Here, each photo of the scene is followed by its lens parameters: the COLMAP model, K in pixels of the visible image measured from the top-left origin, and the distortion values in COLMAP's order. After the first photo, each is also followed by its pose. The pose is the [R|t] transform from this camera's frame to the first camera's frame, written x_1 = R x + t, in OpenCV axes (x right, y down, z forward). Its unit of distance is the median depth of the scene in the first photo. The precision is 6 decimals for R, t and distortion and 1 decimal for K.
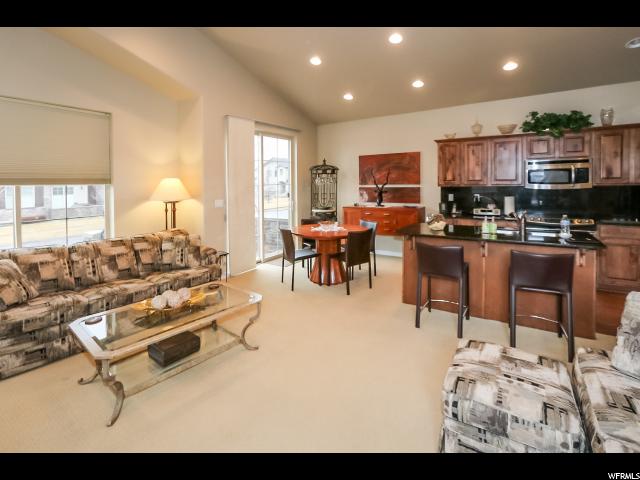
lens RADIAL K [[331.9, 0, 285.6], [0, 331.9, 193.2], [0, 0, 1]] dist [-0.001434, 0.000320]
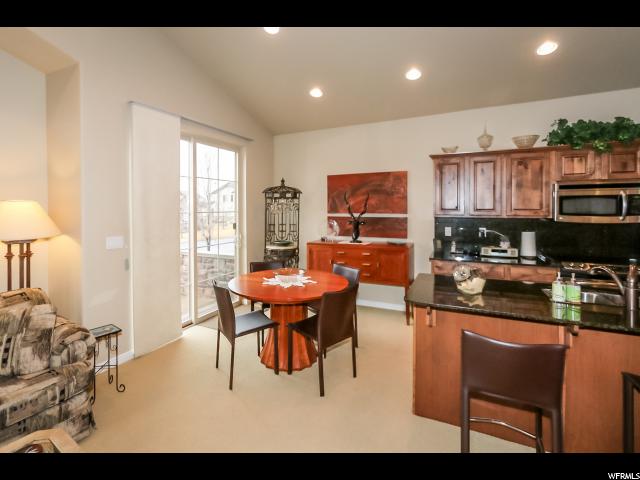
lens RADIAL K [[312.9, 0, 299.1], [0, 312.9, 212.8], [0, 0, 1]] dist [-0.004281, -0.001245]
pose [[0.984592, 0.008221, 0.174672, 0.039864], [-0.005306, 0.999839, -0.017150, -0.017508], [-0.174785, 0.015959, 0.984477, 0.398935]]
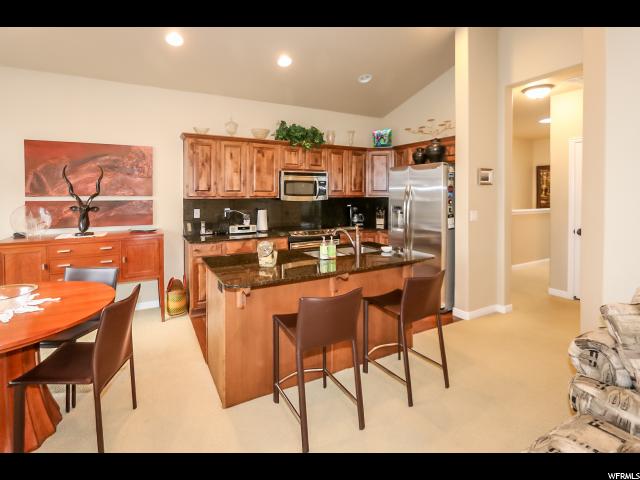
lens RADIAL K [[317.6, 0, 308.2], [0, 317.6, 197.7], [0, 0, 1]] dist [-0.010717, 0.001815]
pose [[0.407041, -0.000072, 0.913410, -0.060546], [0.022876, 0.999687, -0.010115, -0.010740], [-0.913124, 0.025012, 0.406915, 0.542650]]
